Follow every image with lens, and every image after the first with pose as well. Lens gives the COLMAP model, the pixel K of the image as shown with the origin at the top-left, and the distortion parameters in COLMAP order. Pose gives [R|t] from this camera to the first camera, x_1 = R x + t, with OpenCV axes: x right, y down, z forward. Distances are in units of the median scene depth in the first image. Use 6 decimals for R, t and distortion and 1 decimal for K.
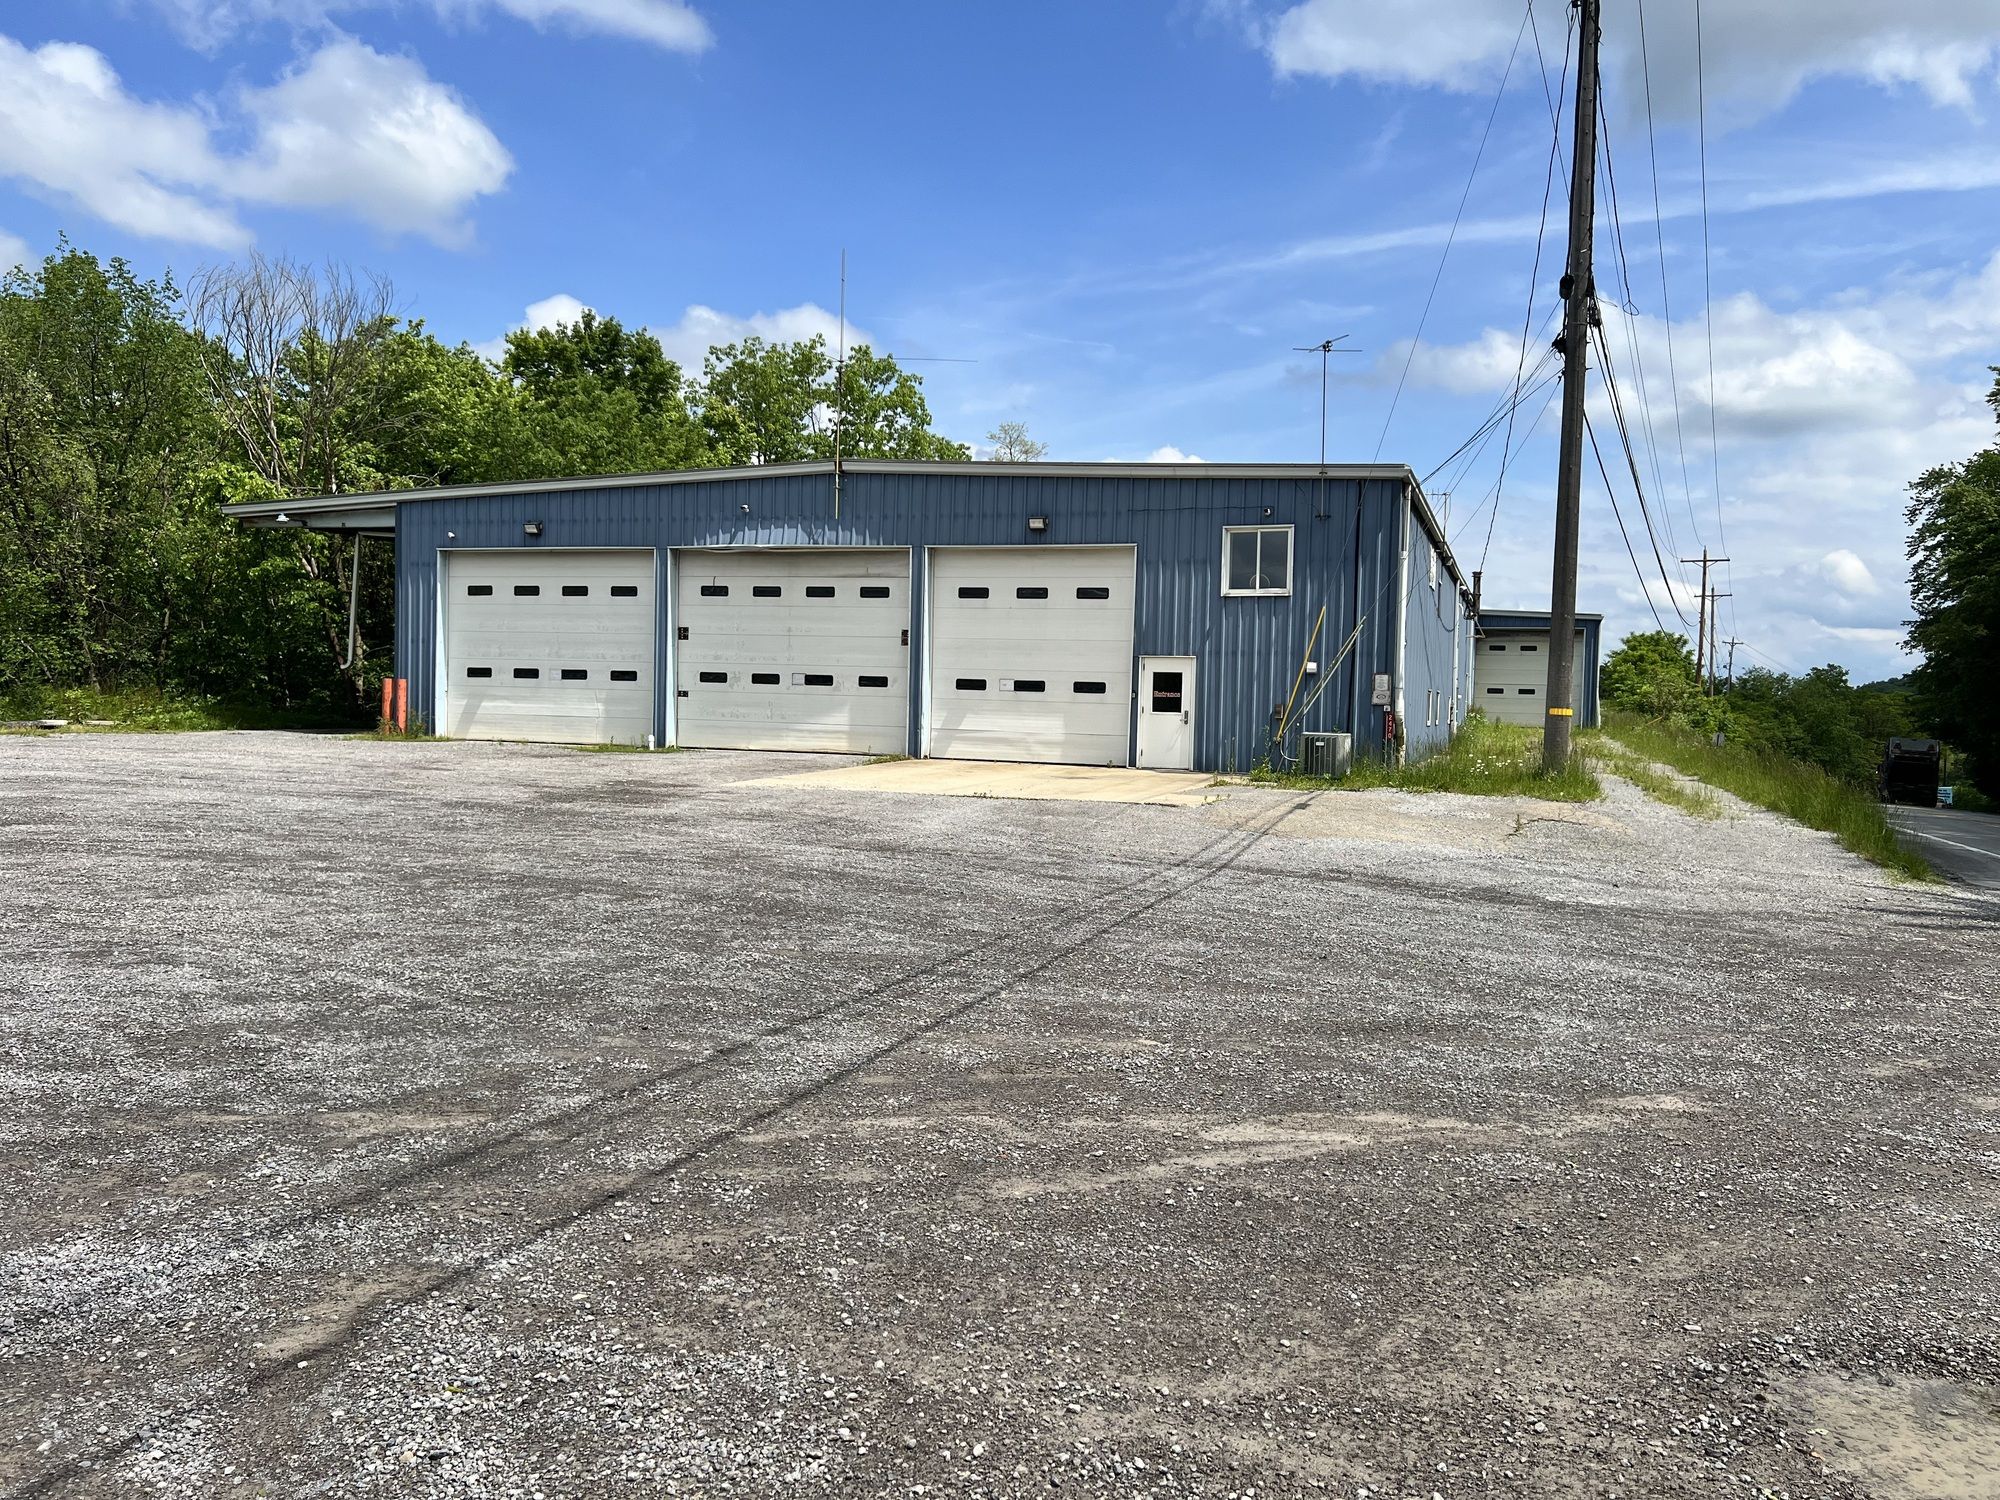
lens RADIAL K [[1521.4, 0, 1007.0], [0, 1521.4, 800.3], [0, 0, 1]] dist [0.119335, -0.222265]
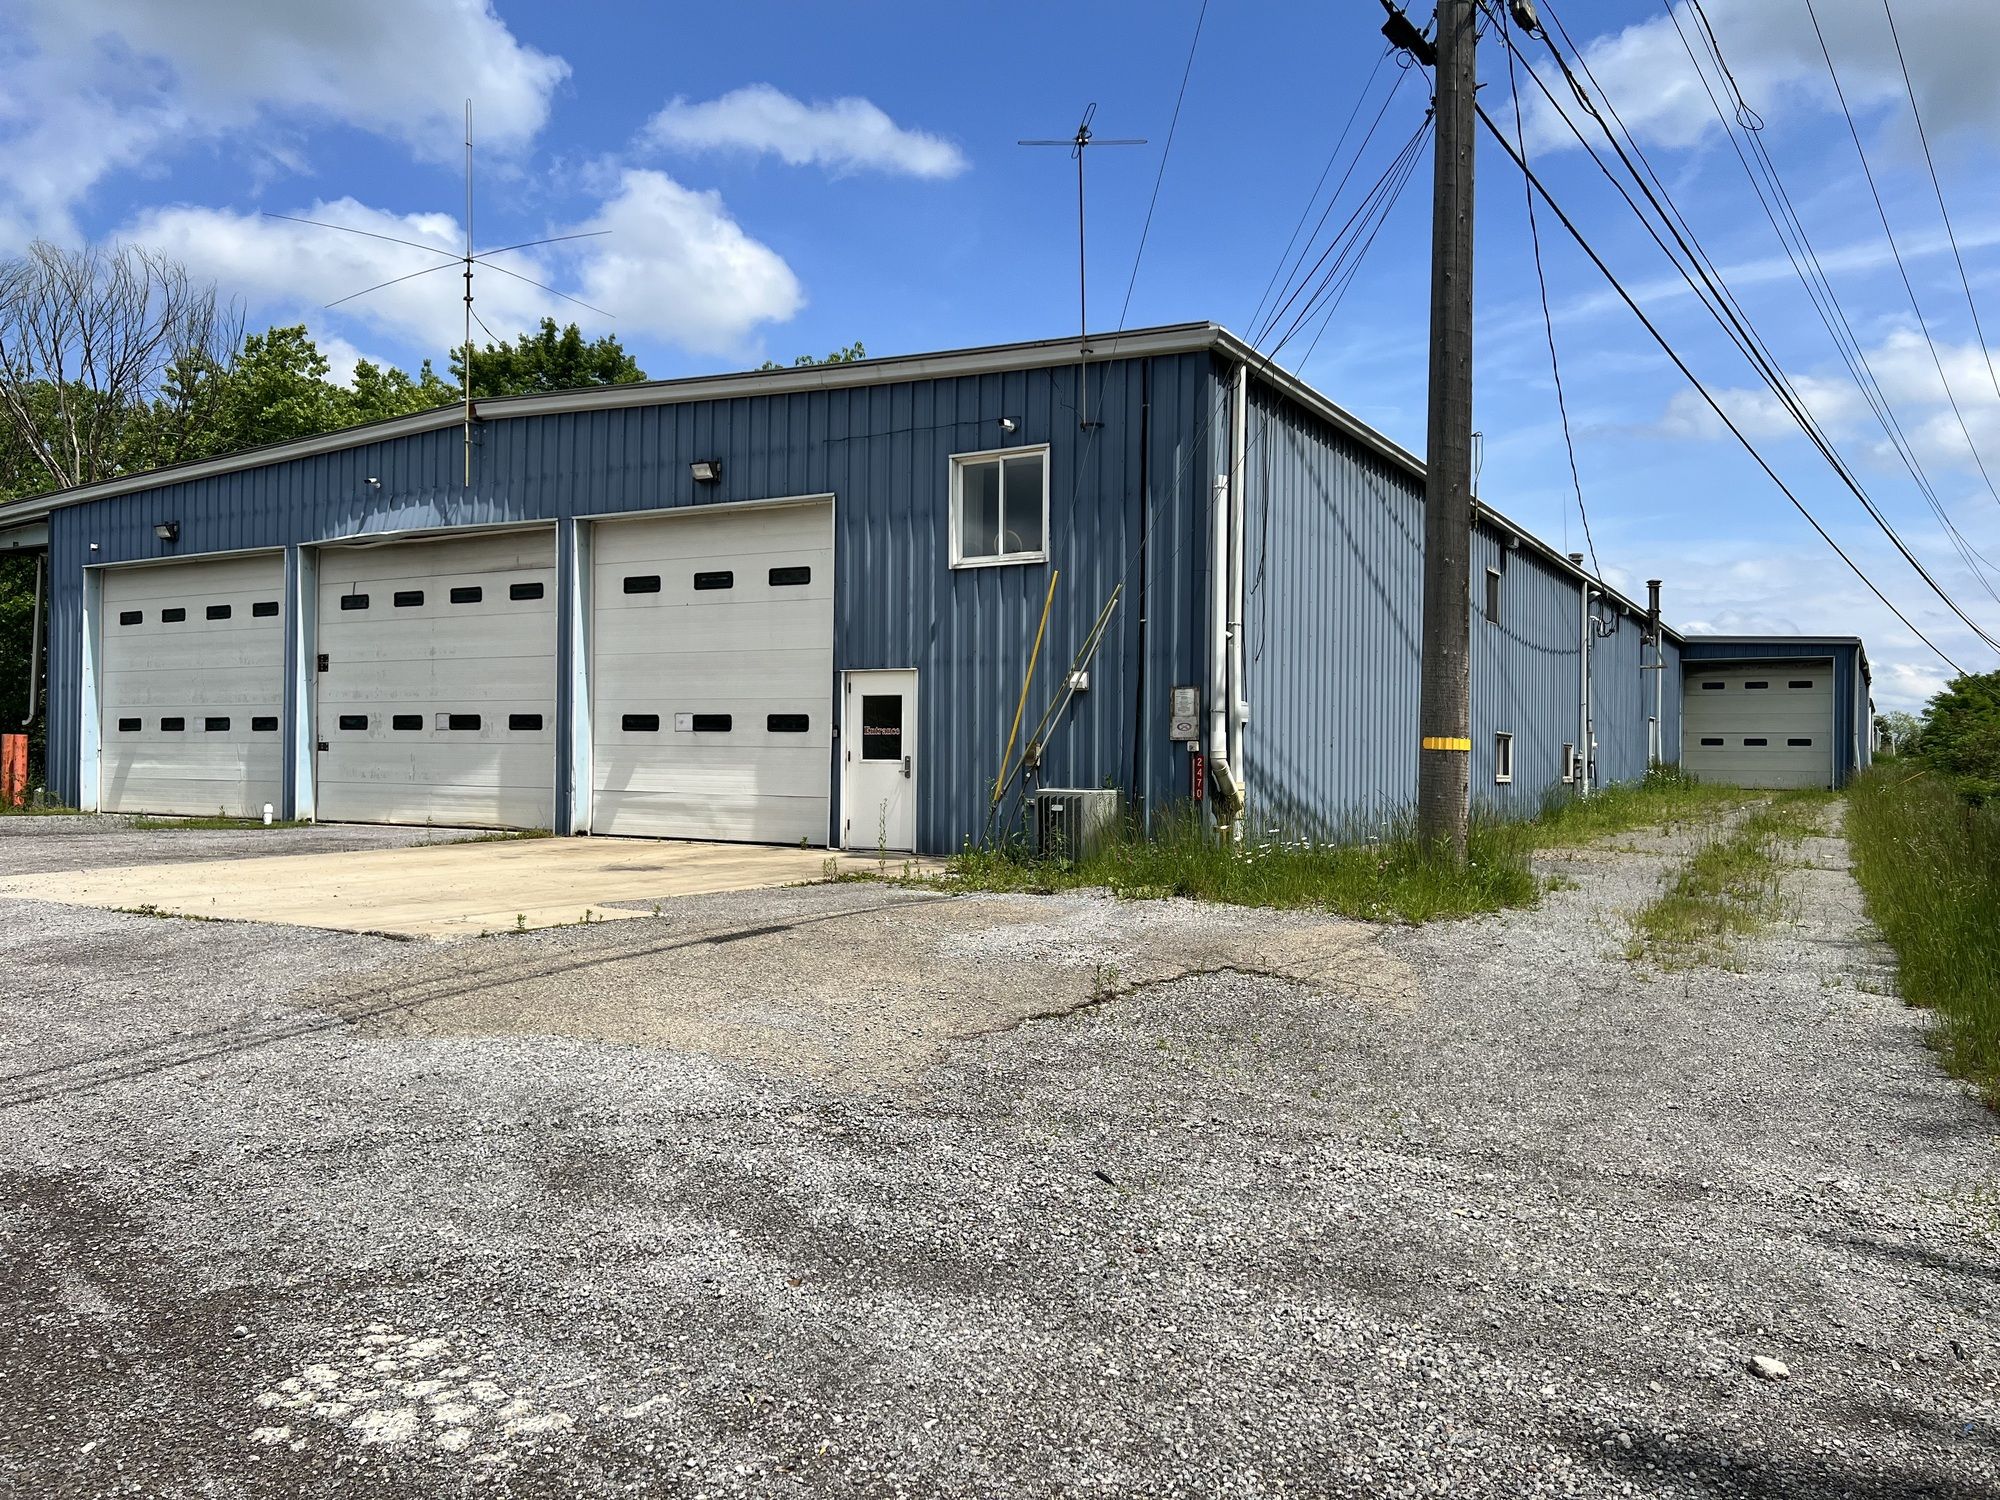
lens RADIAL K [[1521.4, 0, 1007.0], [0, 1521.4, 800.3], [0, 0, 1]] dist [0.119335, -0.222265]
pose [[0.978491, -0.007905, -0.206136, 0.269367], [-0.002204, 0.998808, -0.048764, -0.010375], [0.206275, 0.048169, 0.977308, 0.383886]]
